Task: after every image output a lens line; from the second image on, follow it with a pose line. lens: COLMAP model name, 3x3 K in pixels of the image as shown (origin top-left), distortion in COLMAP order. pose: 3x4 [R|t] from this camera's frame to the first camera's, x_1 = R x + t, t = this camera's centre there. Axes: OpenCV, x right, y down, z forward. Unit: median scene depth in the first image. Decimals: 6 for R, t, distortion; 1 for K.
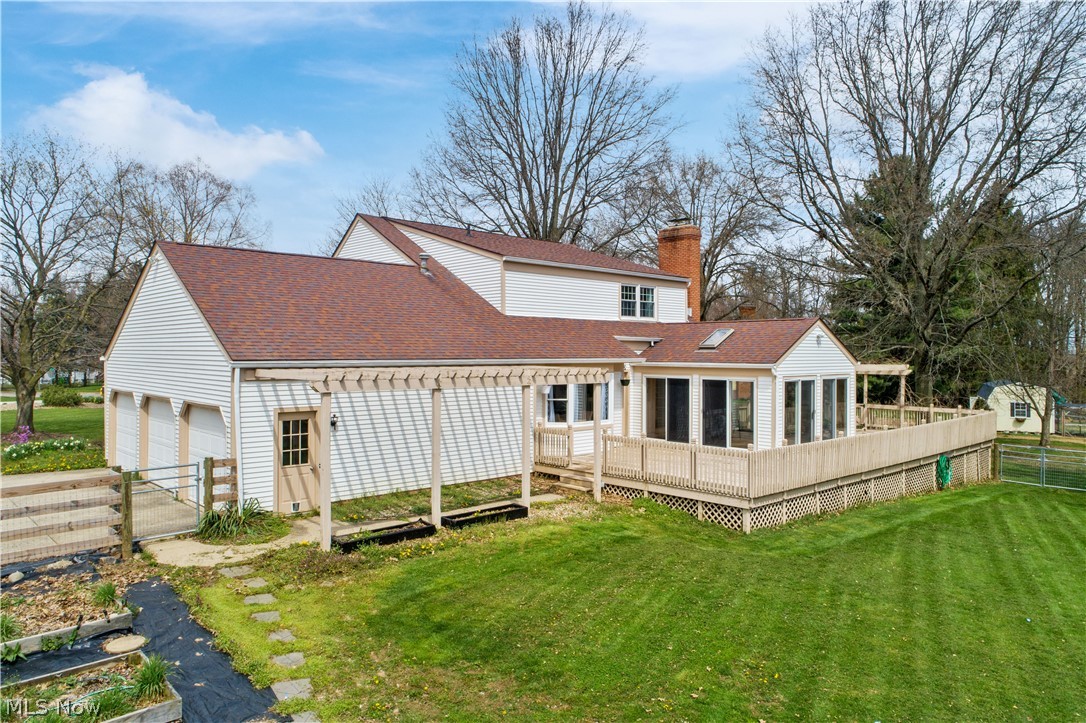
lens RADIAL K [[739.3, 0, 543.0], [0, 739.3, 361.5], [0, 0, 1]] dist [0.005944, 0.005326]
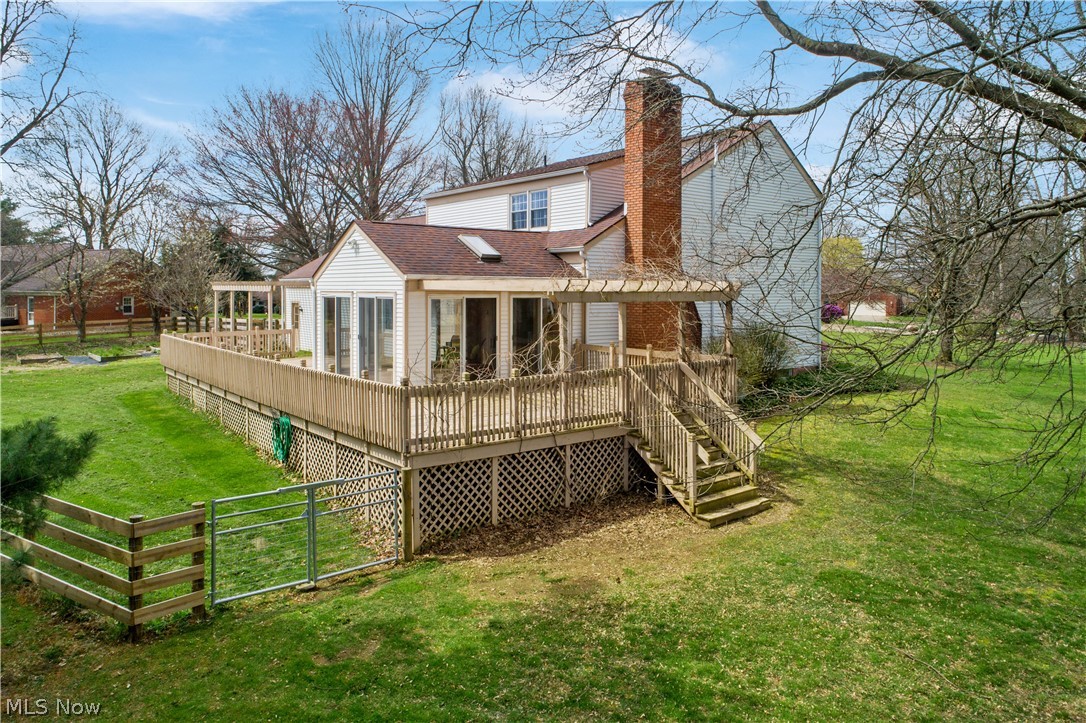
lens RADIAL K [[739.3, 0, 543.0], [0, 739.3, 361.5], [0, 0, 1]] dist [0.005944, 0.005326]
pose [[-0.077007, 0.112492, -0.990664, 1.224203], [-0.004492, 0.993565, 0.113170, 0.000015], [0.997020, 0.013165, -0.076006, 1.290677]]
